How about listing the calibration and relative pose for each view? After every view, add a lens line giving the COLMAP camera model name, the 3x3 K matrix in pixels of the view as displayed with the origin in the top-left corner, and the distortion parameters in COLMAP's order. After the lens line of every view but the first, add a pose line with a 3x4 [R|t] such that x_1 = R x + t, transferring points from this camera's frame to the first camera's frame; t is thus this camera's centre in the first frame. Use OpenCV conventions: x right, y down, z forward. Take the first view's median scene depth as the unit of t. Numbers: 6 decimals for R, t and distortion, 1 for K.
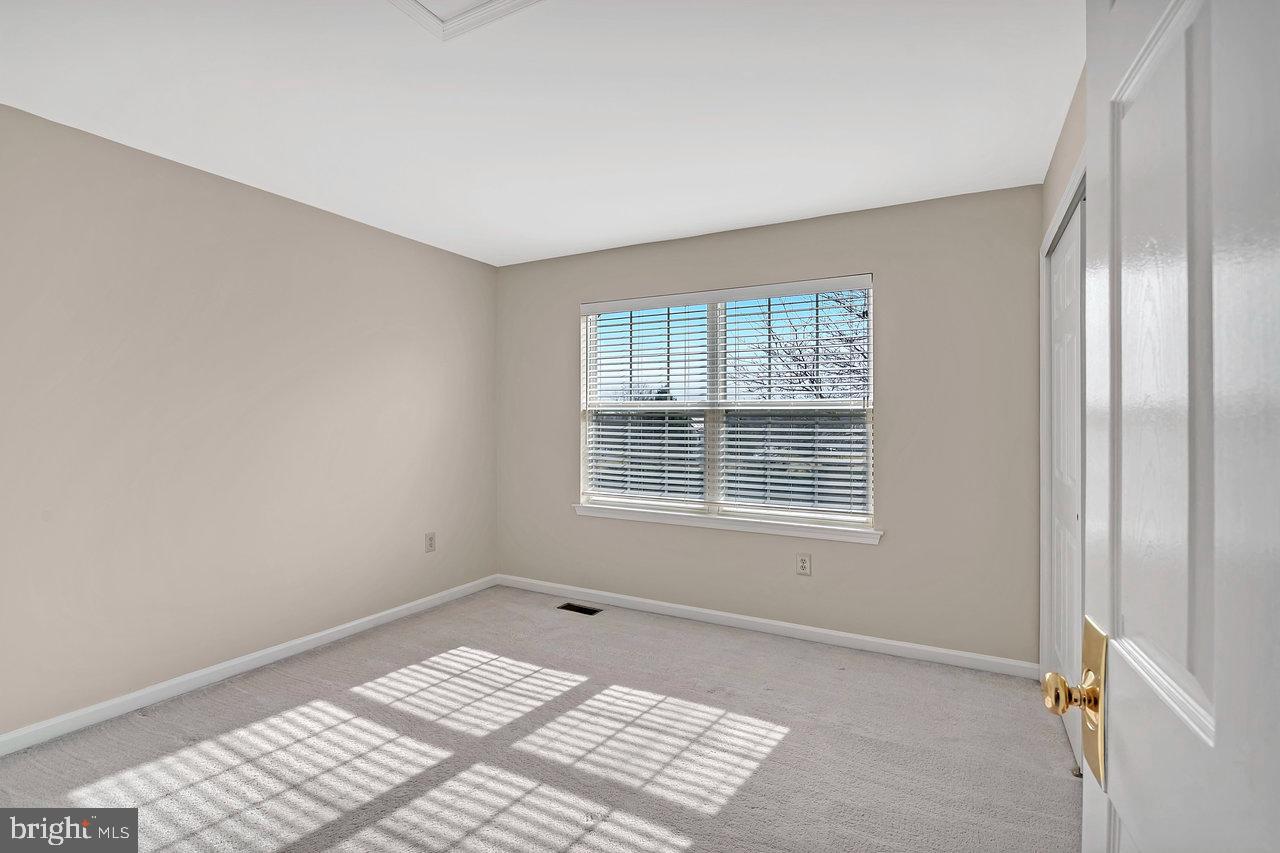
lens RADIAL K [[598.6, 0, 633.8], [0, 598.6, 429.0], [0, 0, 1]] dist [-0.008424, -0.002570]
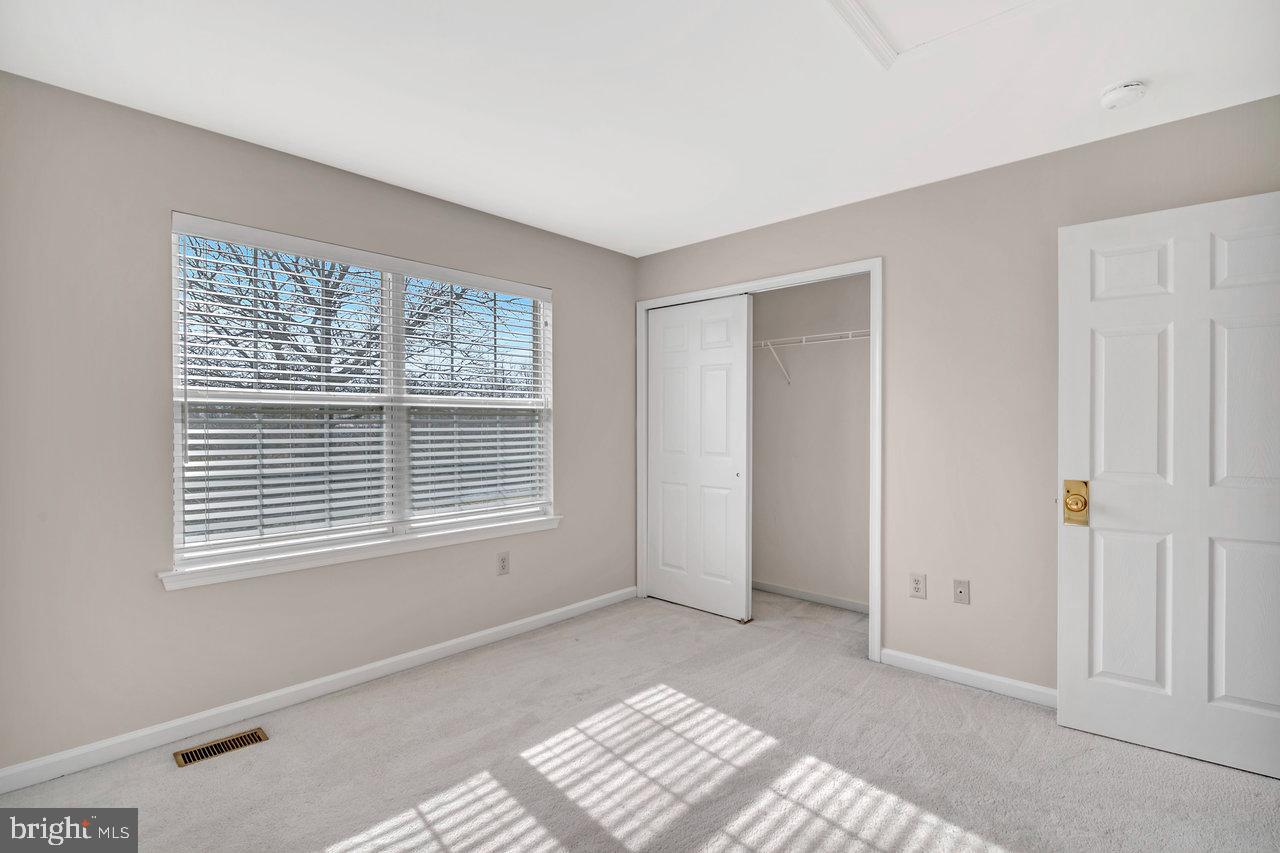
lens RADIAL K [[598.6, 0, 626.1], [0, 598.6, 418.7], [0, 0, 1]] dist [-0.008424, -0.002570]
pose [[0.252641, -0.001536, 0.967559, -0.653337], [0.015221, 0.999881, -0.002387, -0.010156], [-0.967440, 0.015331, 0.252635, 0.565060]]
